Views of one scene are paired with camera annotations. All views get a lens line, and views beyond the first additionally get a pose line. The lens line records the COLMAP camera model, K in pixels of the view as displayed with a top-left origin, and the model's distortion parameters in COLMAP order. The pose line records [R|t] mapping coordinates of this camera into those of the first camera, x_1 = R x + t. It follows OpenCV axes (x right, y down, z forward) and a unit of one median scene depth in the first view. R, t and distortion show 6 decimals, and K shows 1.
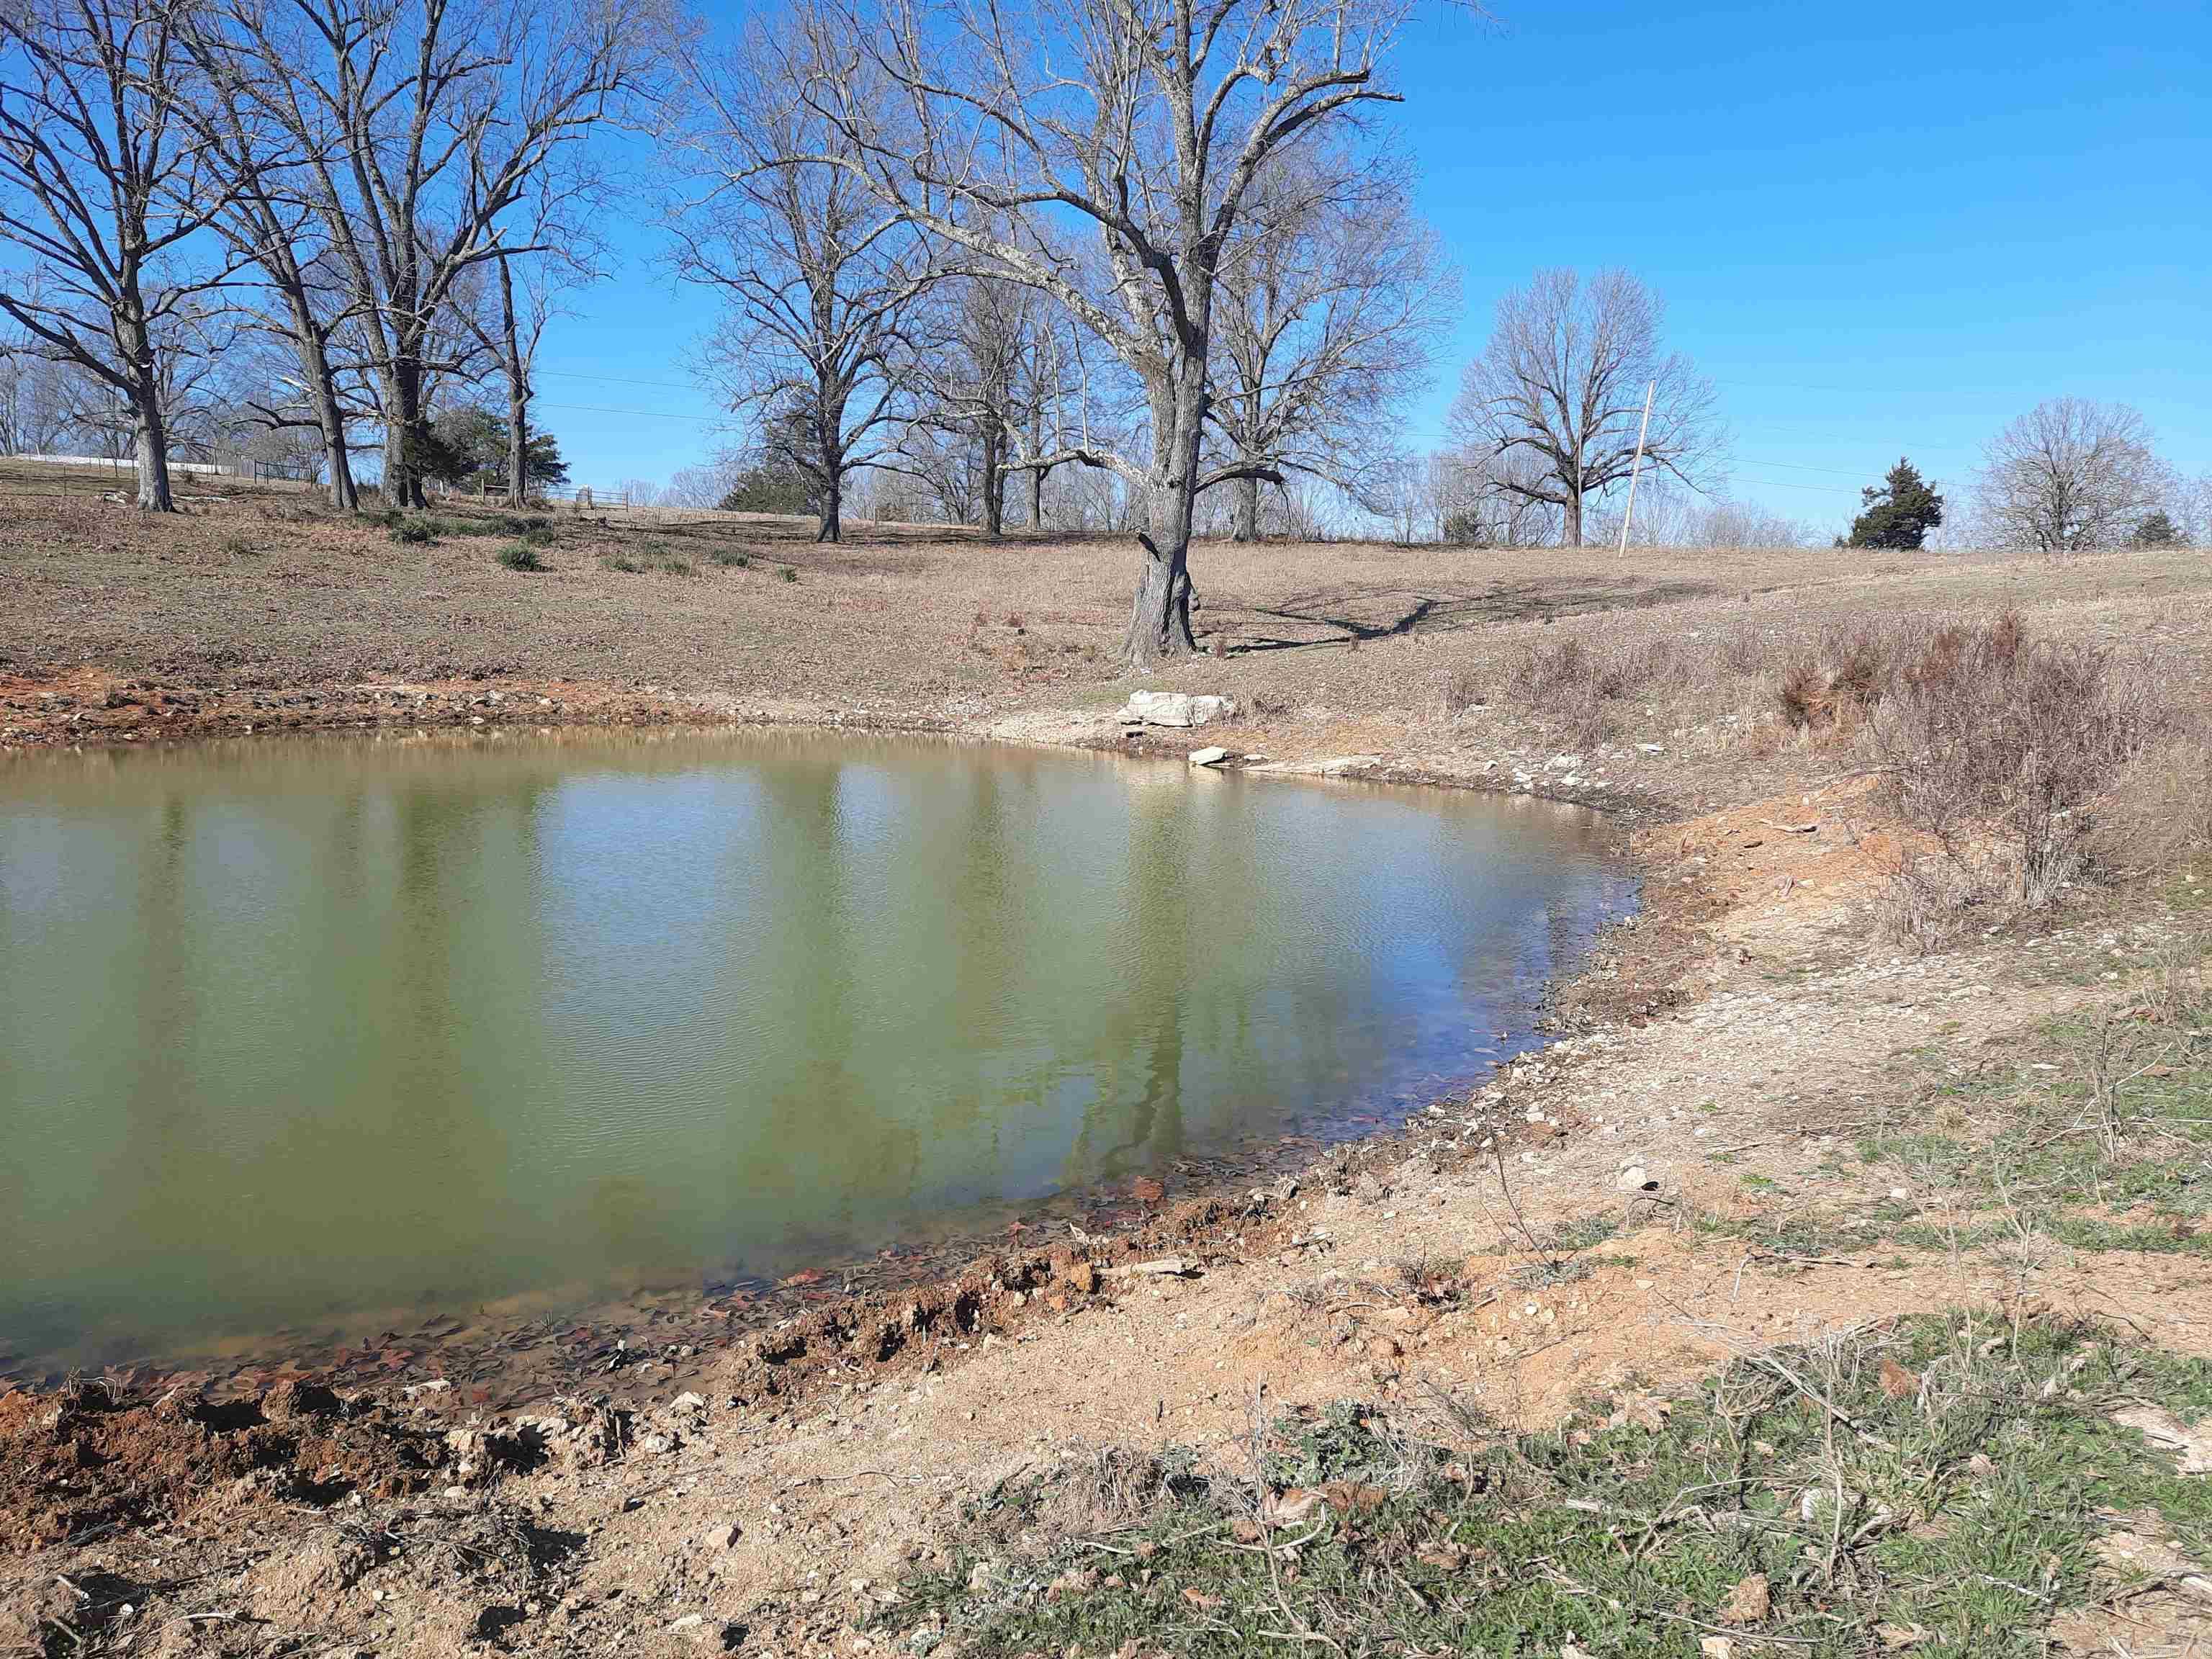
lens RADIAL K [[1585.7, 0, 1103.3], [0, 1585.7, 788.8], [0, 0, 1]] dist [0.055925, -0.054857]
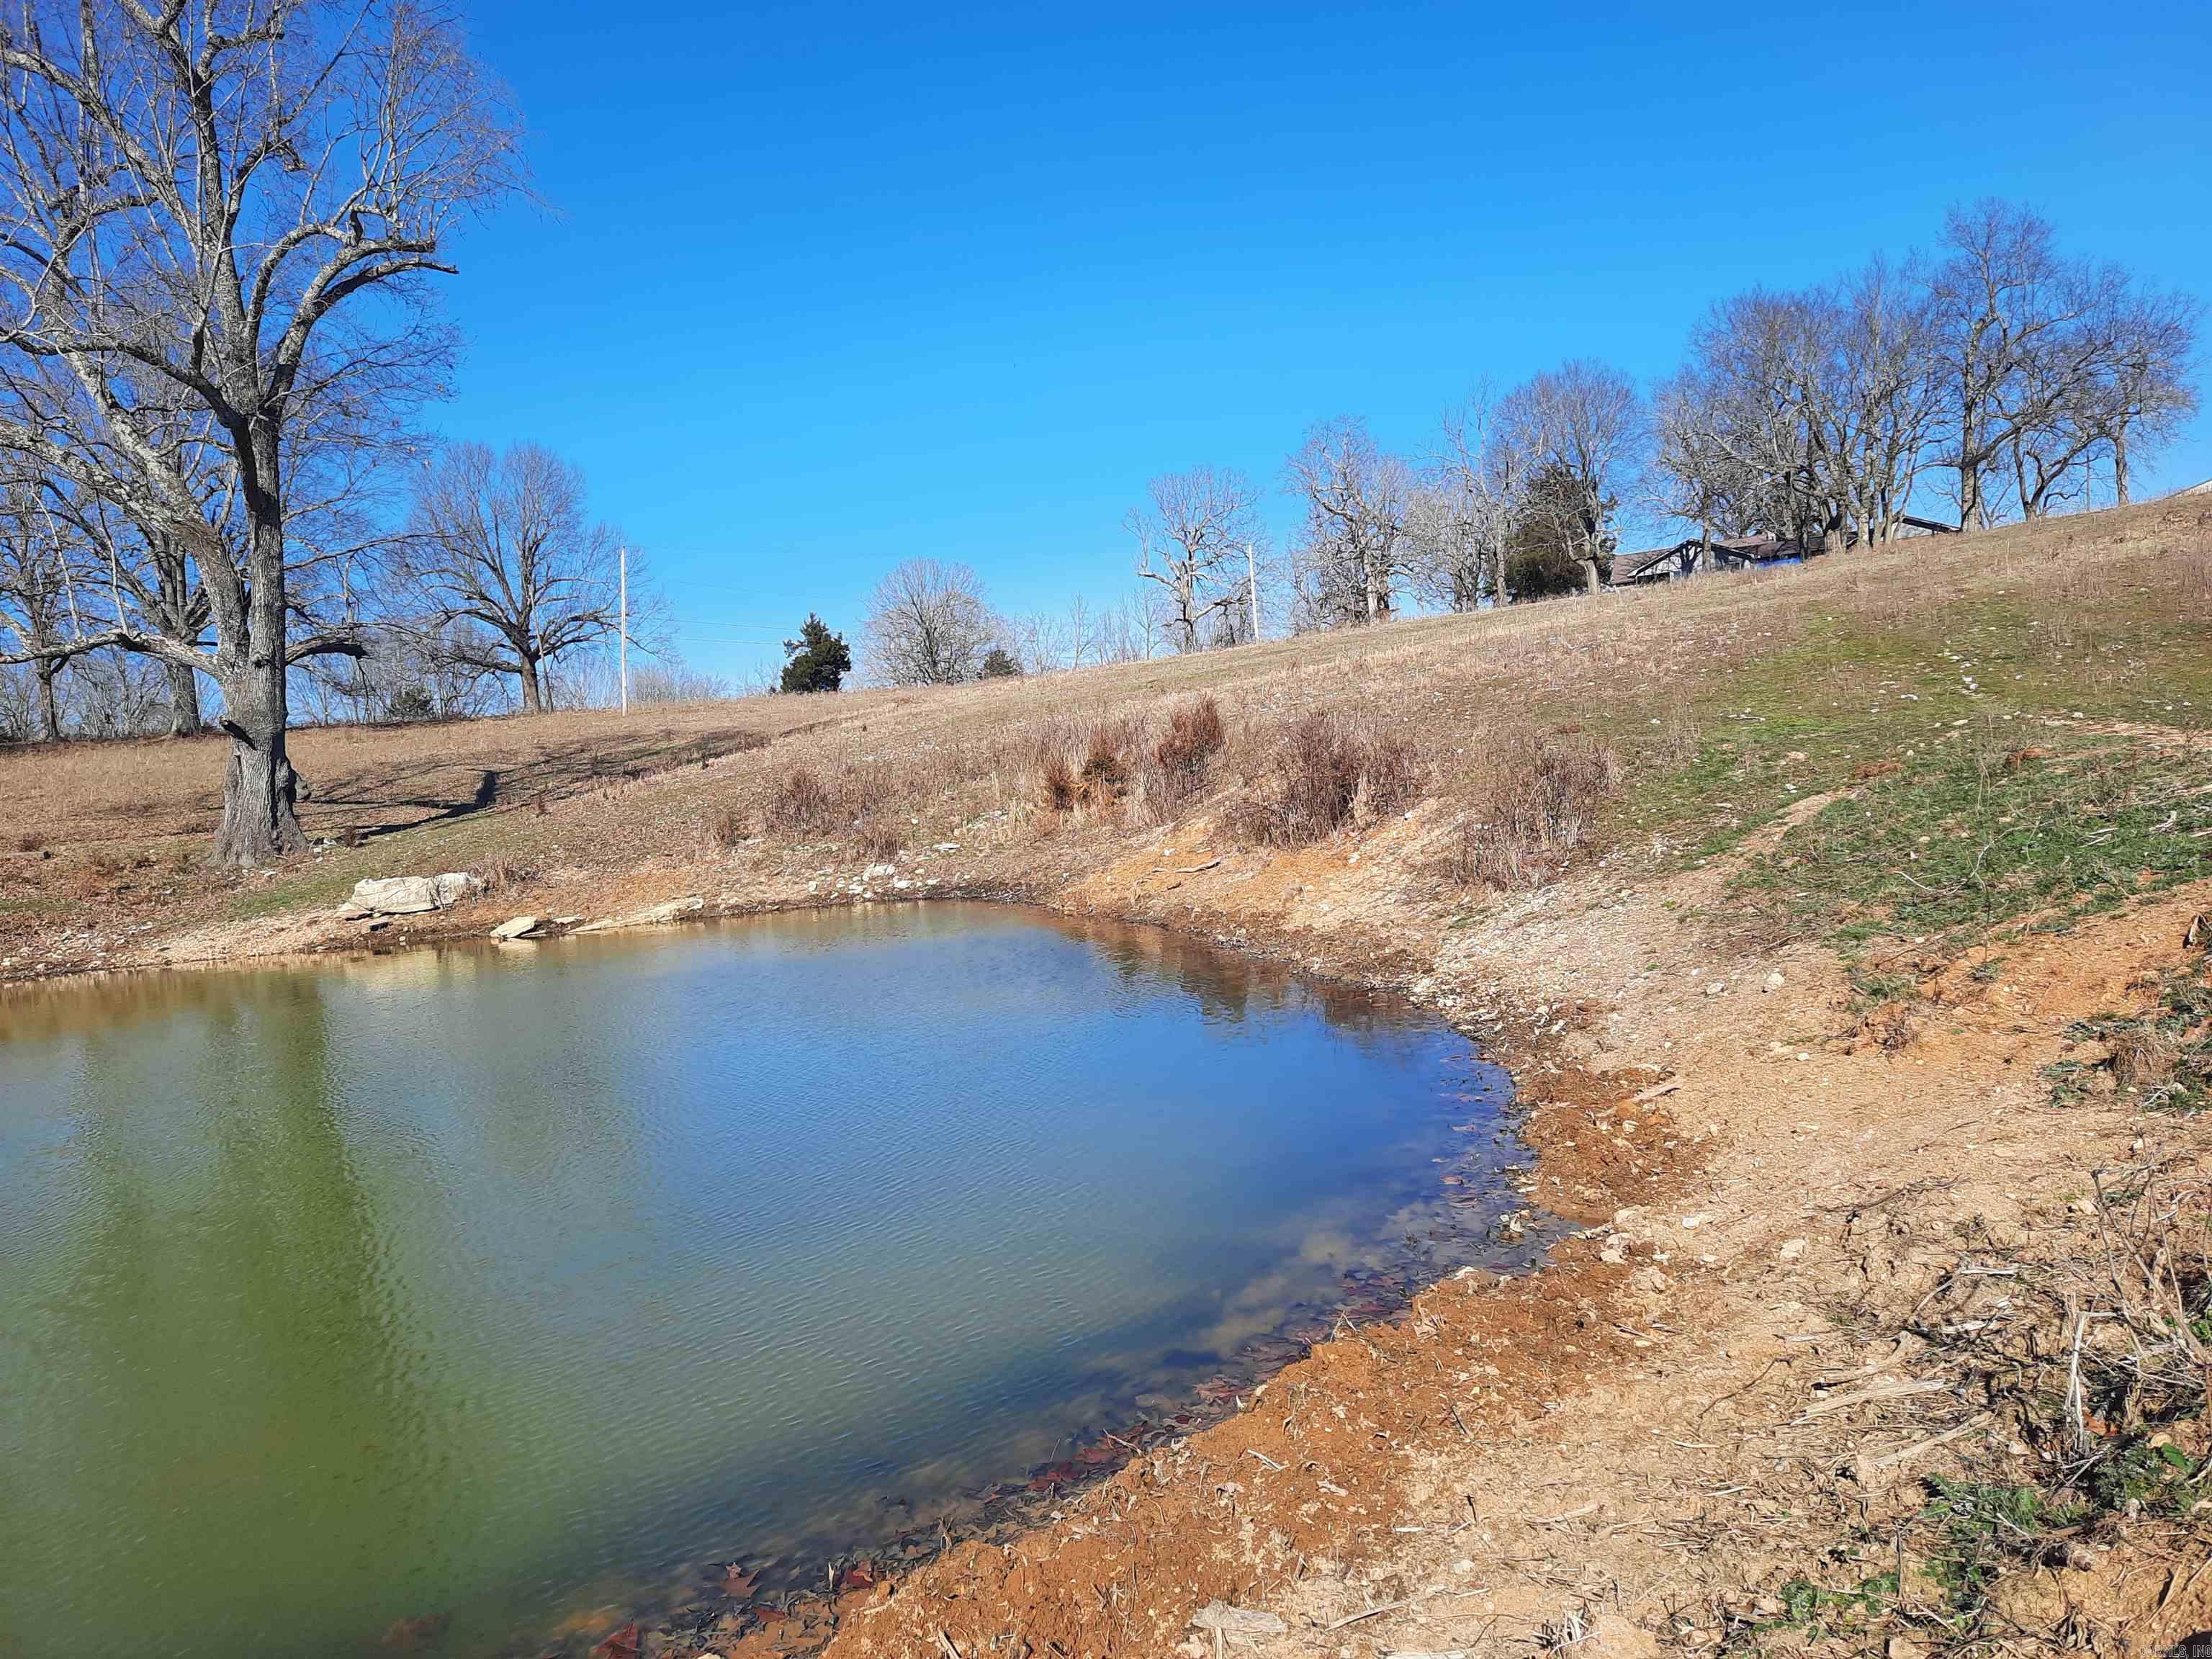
lens RADIAL K [[1585.7, 0, 1103.3], [0, 1585.7, 788.8], [0, 0, 1]] dist [0.055925, -0.054857]
pose [[0.786598, -0.117273, 0.606227, -0.137104], [0.179255, 0.982886, -0.042451, 0.000793], [-0.590874, 0.142061, 0.794158, 0.013897]]
